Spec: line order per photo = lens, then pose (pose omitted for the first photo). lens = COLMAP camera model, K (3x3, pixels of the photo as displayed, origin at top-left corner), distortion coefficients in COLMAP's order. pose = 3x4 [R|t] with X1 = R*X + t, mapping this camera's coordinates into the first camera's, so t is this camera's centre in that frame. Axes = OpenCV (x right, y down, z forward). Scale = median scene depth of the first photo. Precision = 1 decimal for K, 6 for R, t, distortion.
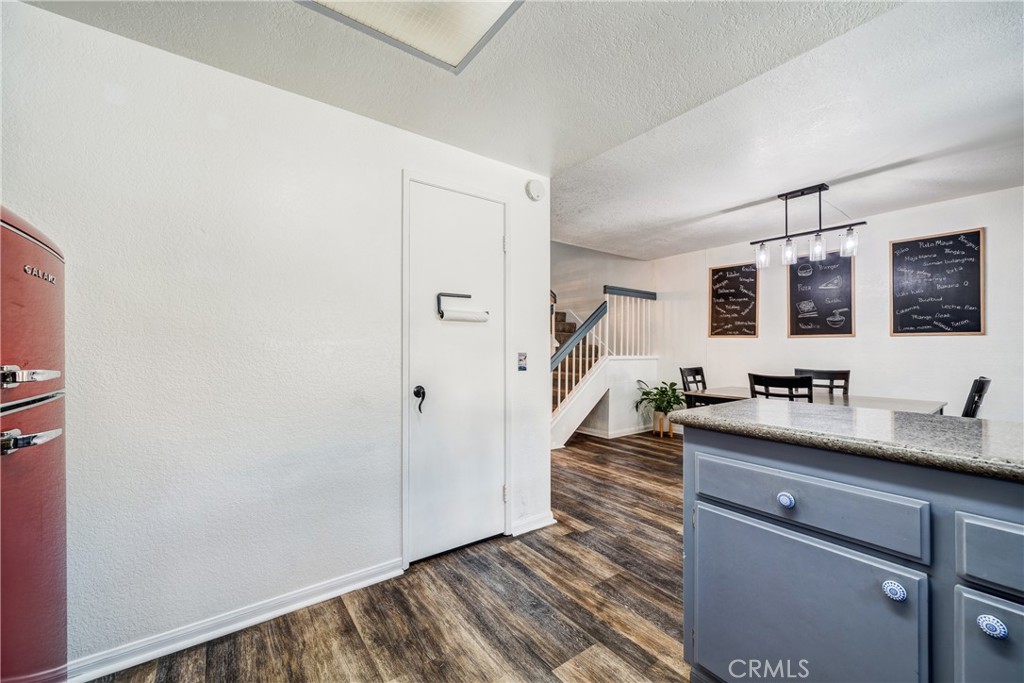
lens RADIAL K [[415.2, 0, 515.3], [0, 415.2, 342.6], [0, 0, 1]] dist [-0.001185, -0.000041]
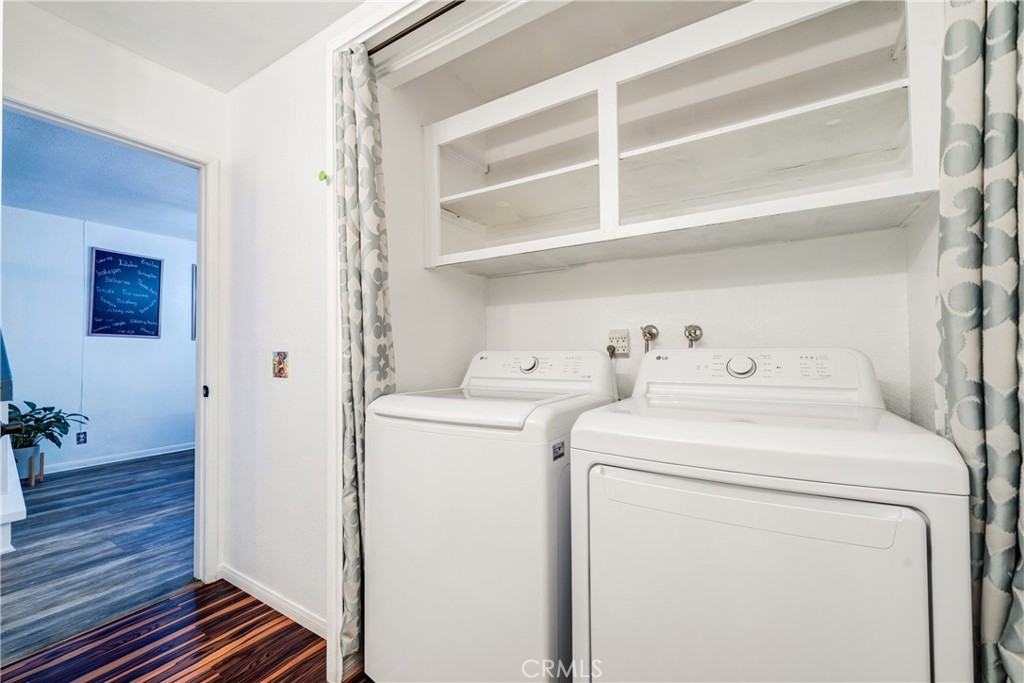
lens RADIAL K [[415.2, 0, 514.1], [0, 415.2, 343.3], [0, 0, 1]] dist [-0.001185, -0.000041]
pose [[-0.367010, 0.020808, 0.929984, -0.581314], [-0.007554, 0.999650, -0.025348, 0.016280], [-0.930186, -0.016328, -0.366725, 0.580444]]
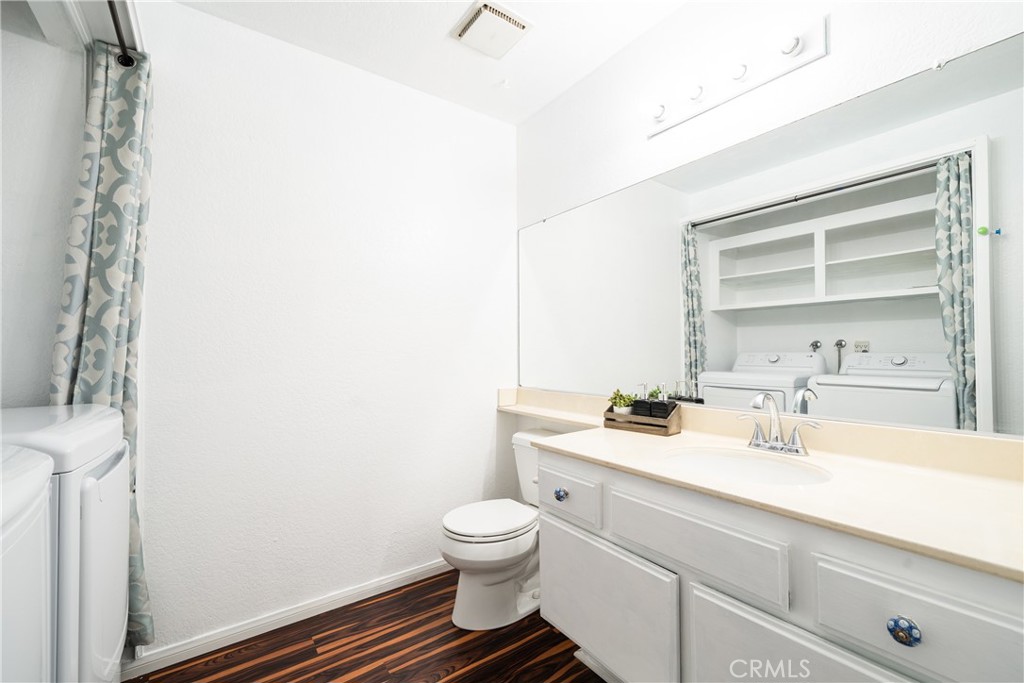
lens RADIAL K [[433.2, 0, 514.3], [0, 433.2, 351.6], [0, 0, 1]] dist [0.002654, 0.000162]
pose [[0.009023, -0.001938, 0.999957, -1.075558], [-0.008122, 0.999965, 0.002011, 0.014049], [-0.999926, -0.008140, 0.009007, 0.923002]]
